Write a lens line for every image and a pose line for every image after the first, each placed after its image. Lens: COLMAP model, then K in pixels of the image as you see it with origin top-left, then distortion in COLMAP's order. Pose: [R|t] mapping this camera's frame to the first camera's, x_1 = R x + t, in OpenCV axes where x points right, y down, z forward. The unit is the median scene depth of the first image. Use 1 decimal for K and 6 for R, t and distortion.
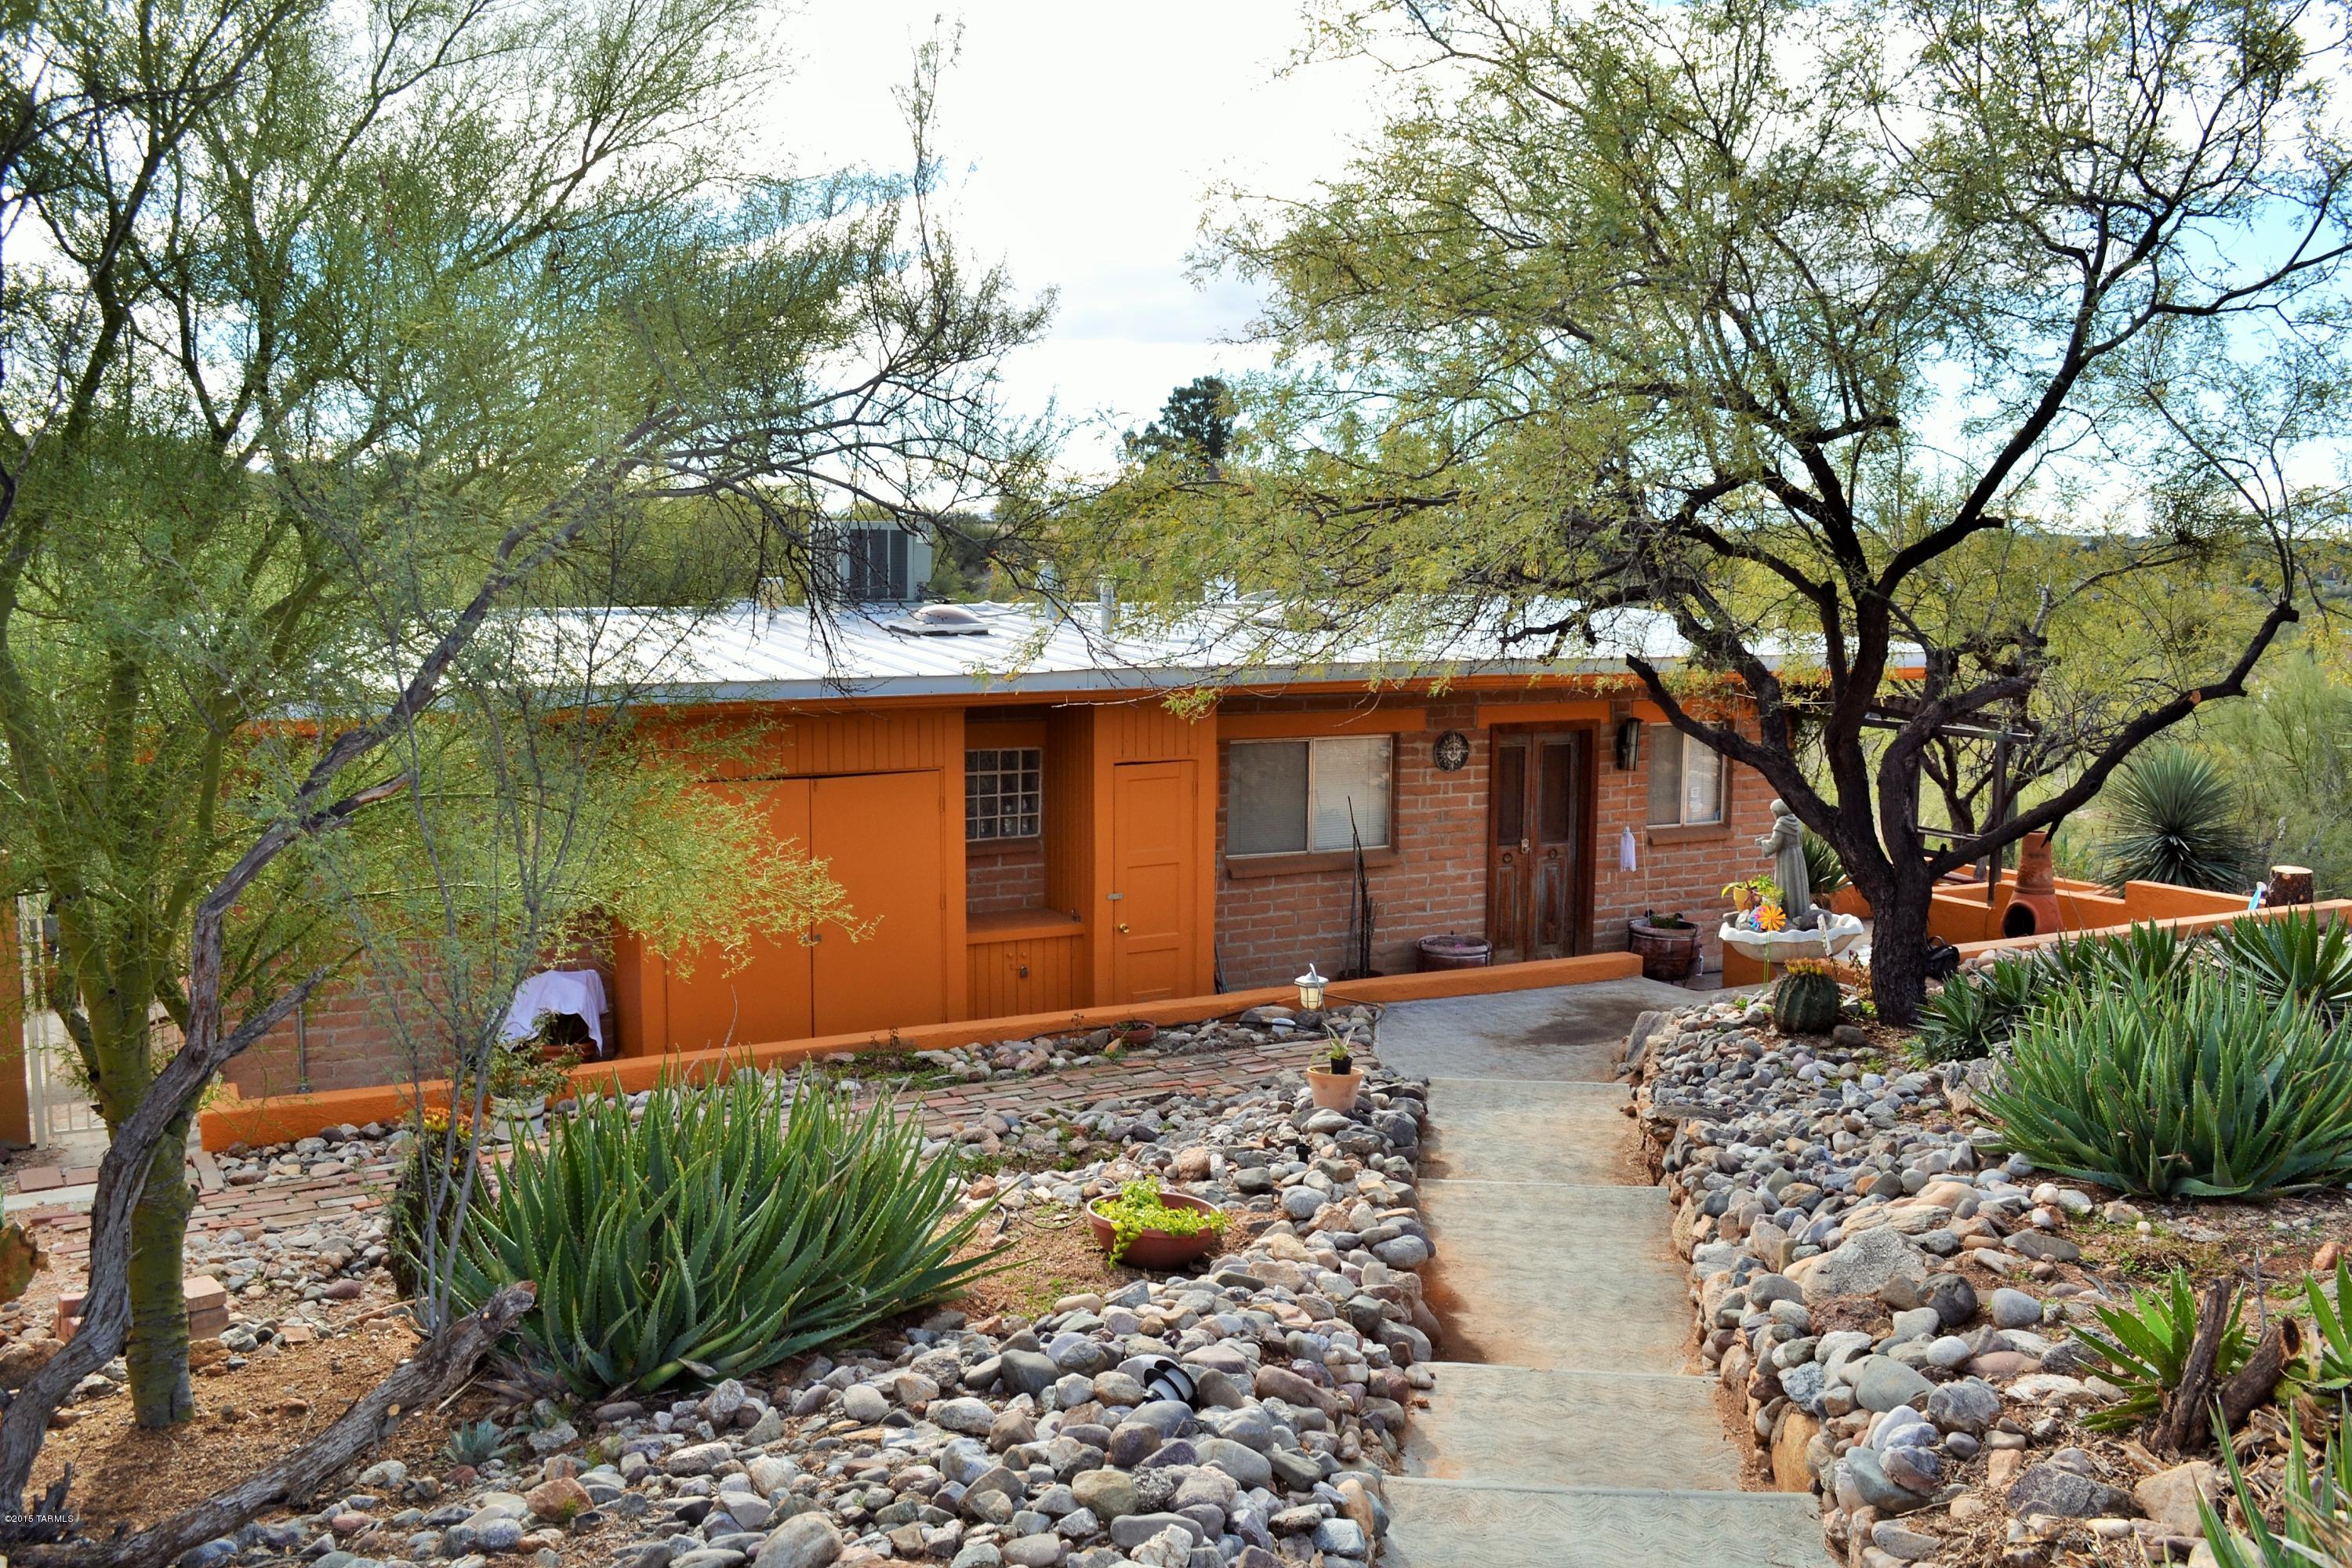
lens RADIAL K [[2055.8, 0, 1176.0], [0, 2055.8, 784.0], [0, 0, 1]] dist [-0.077441, 0.007564]
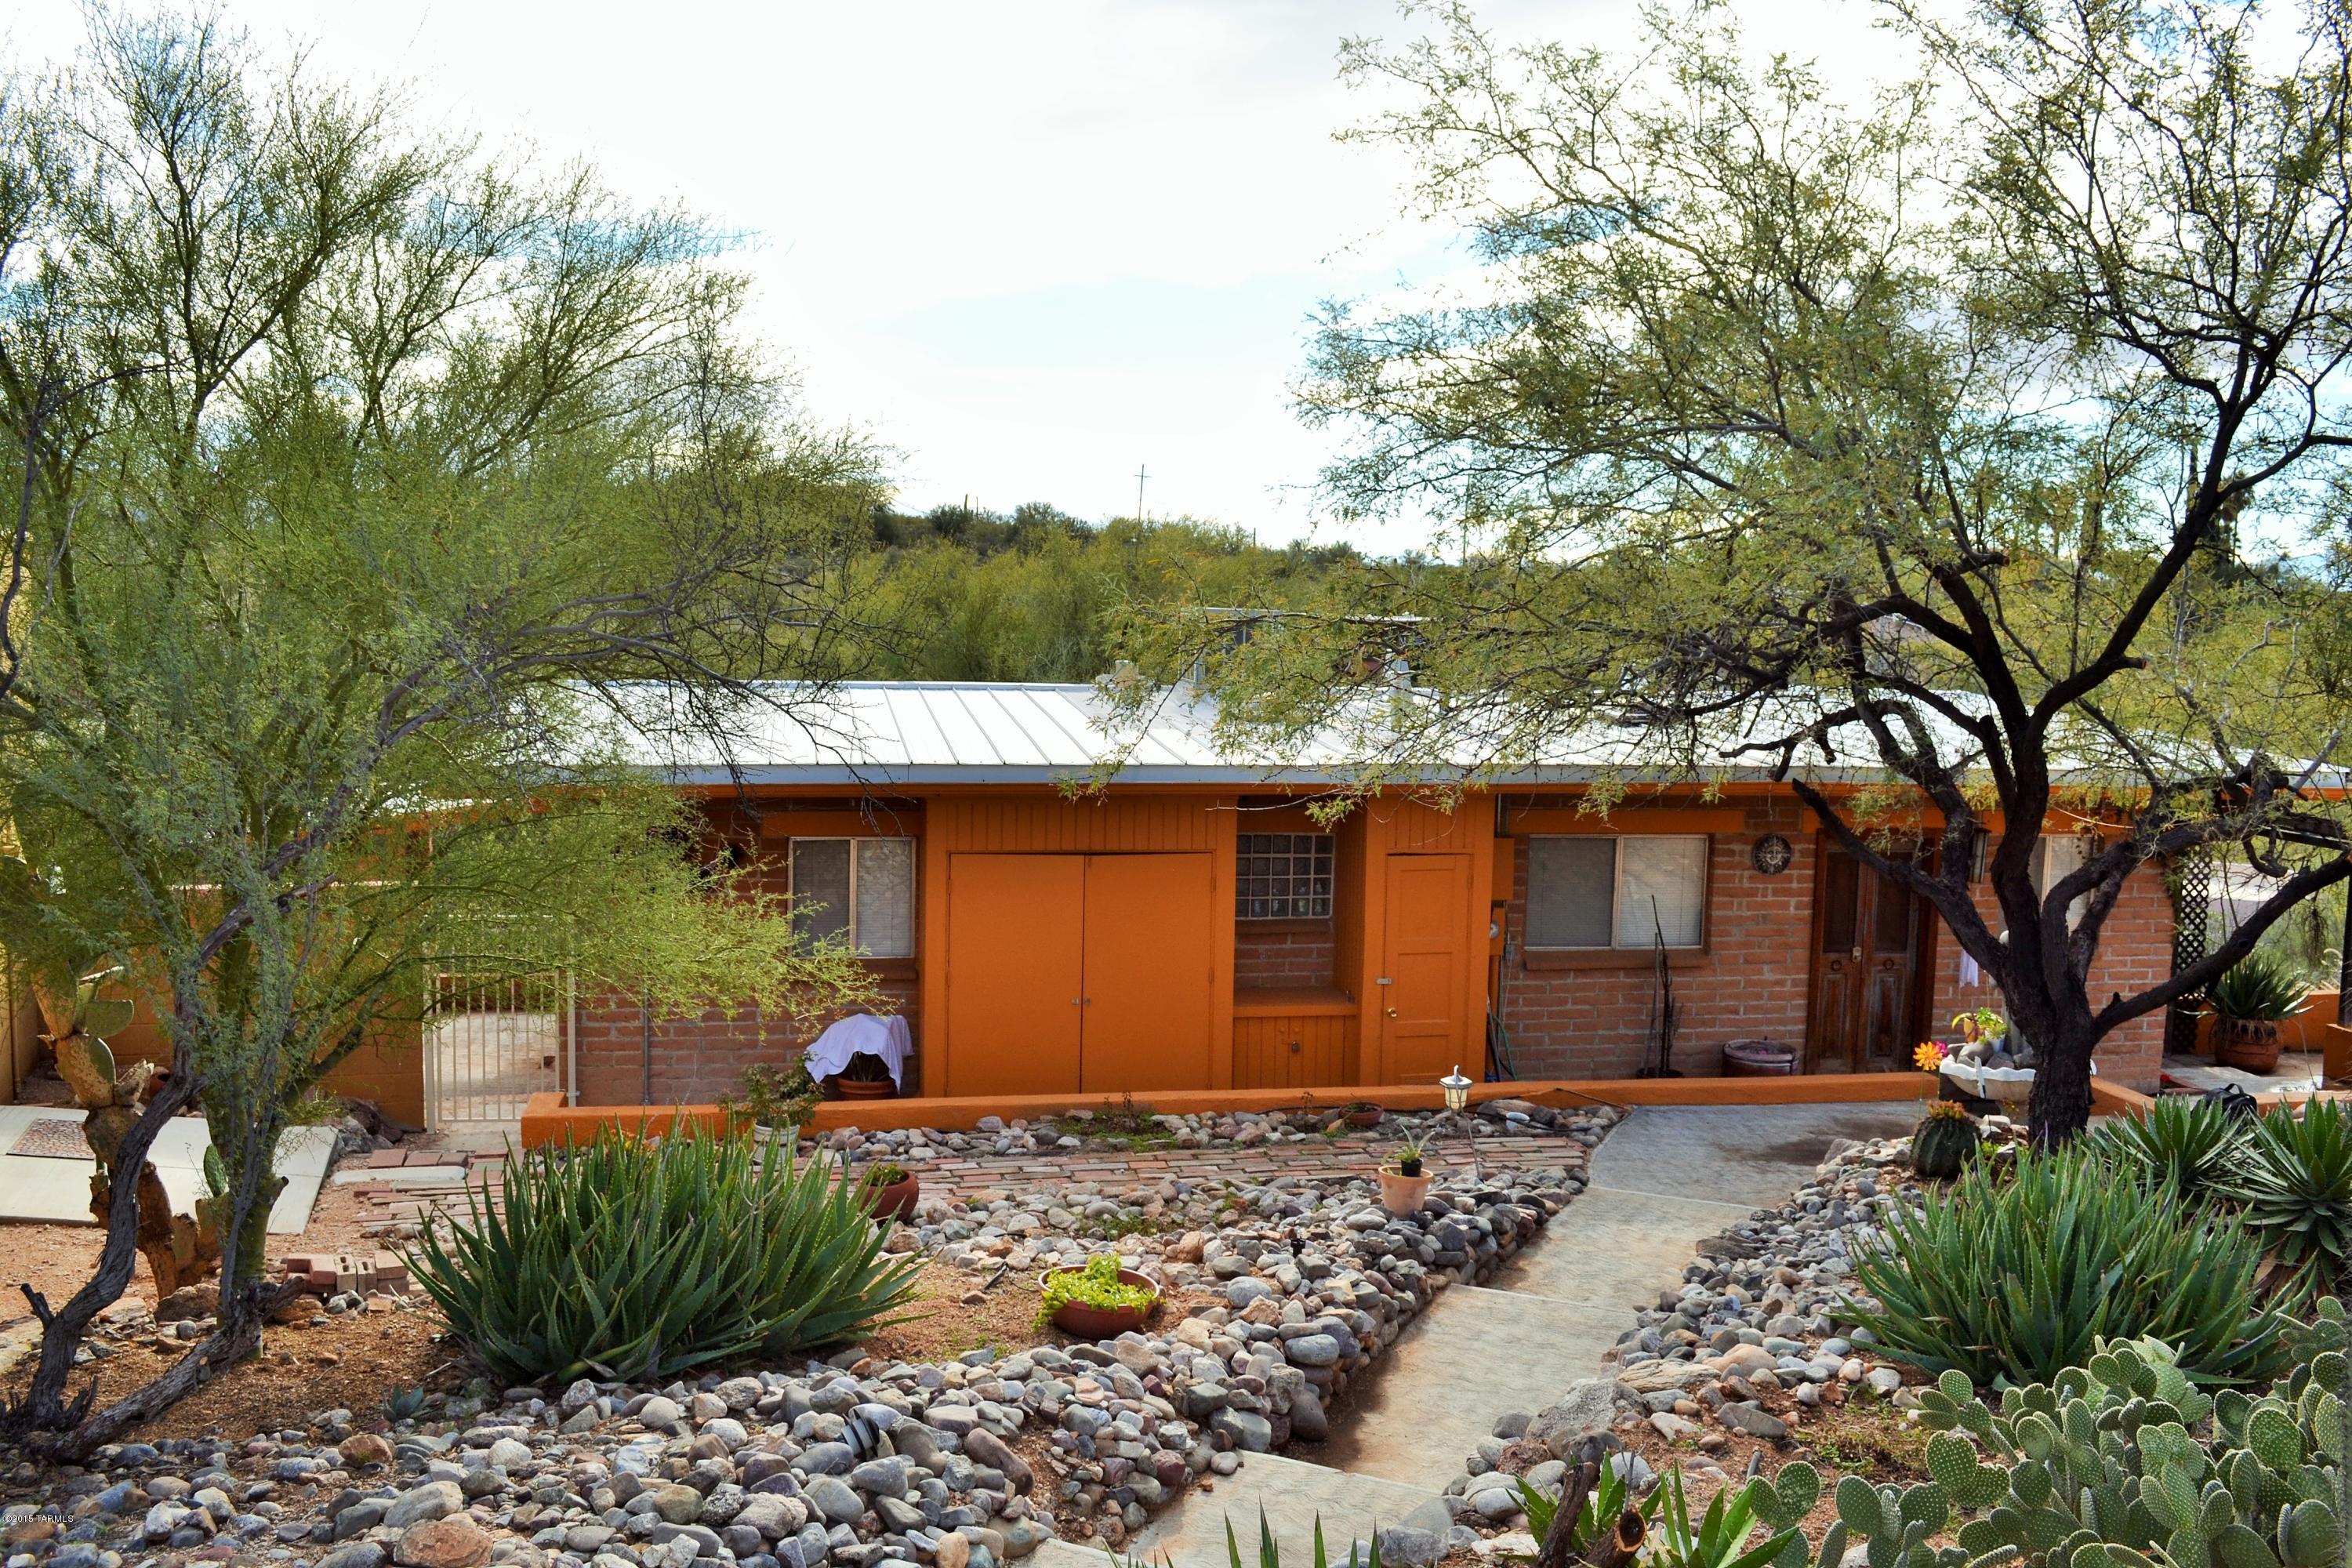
lens RADIAL K [[2055.8, 0, 1176.0], [0, 2055.8, 784.0], [0, 0, 1]] dist [-0.077441, 0.007564]
pose [[0.956497, 0.043189, -0.288528, 0.191112], [-0.050047, 0.998612, -0.016431, -0.026043], [0.287418, 0.030156, 0.957331, -0.031226]]
